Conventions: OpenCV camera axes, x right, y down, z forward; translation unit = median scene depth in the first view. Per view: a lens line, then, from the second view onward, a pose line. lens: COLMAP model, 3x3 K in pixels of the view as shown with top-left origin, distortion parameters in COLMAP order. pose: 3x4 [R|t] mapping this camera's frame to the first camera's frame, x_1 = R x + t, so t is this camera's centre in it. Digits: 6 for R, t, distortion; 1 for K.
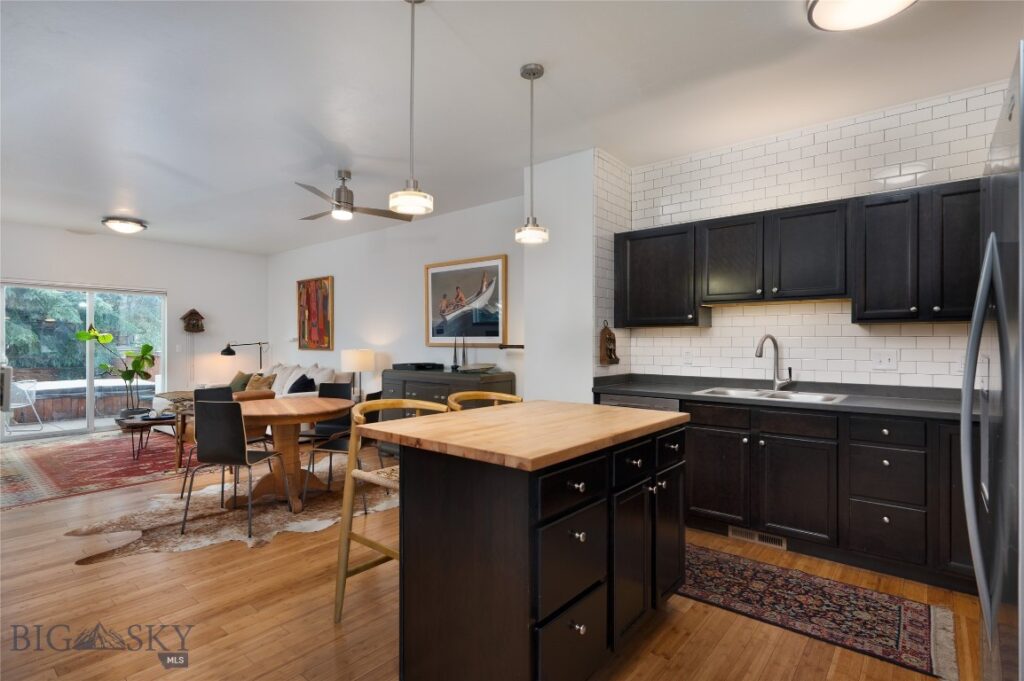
lens RADIAL K [[501.8, 0, 496.4], [0, 501.8, 344.5], [0, 0, 1]] dist [-0.001362, -0.000453]
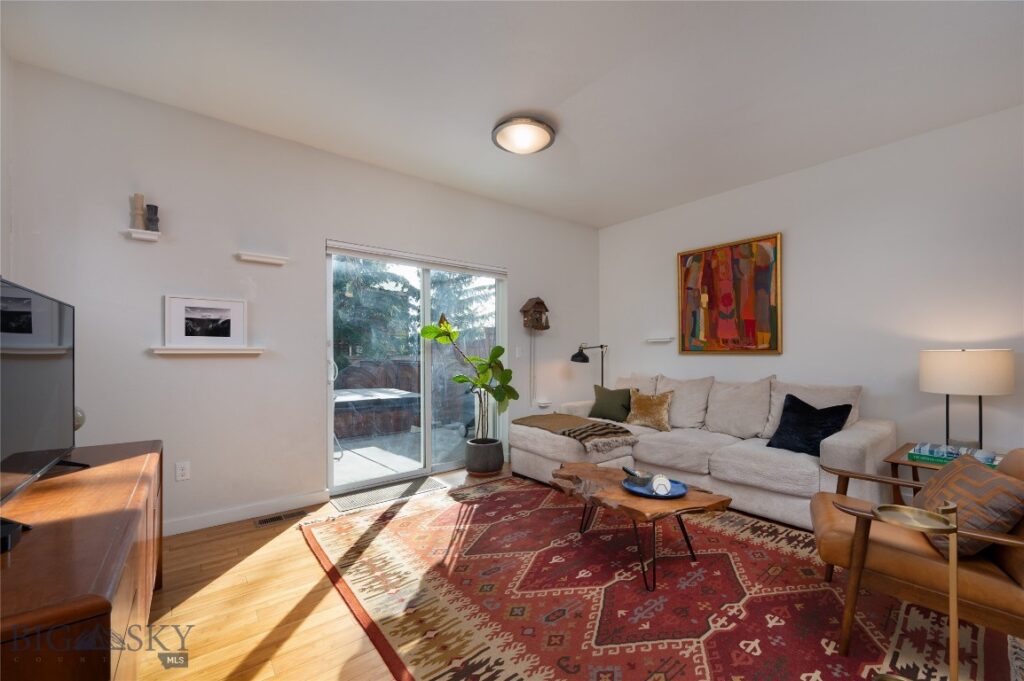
lens RADIAL K [[408.2, 0, 507.0], [0, 408.2, 352.3], [0, 0, 1]] dist [-0.000110, -0.000134]
pose [[0.982626, -0.005861, -0.185503, -0.744944], [0.004193, 0.999947, -0.009385, 0.017160], [0.185548, 0.008444, 0.982599, 0.587446]]
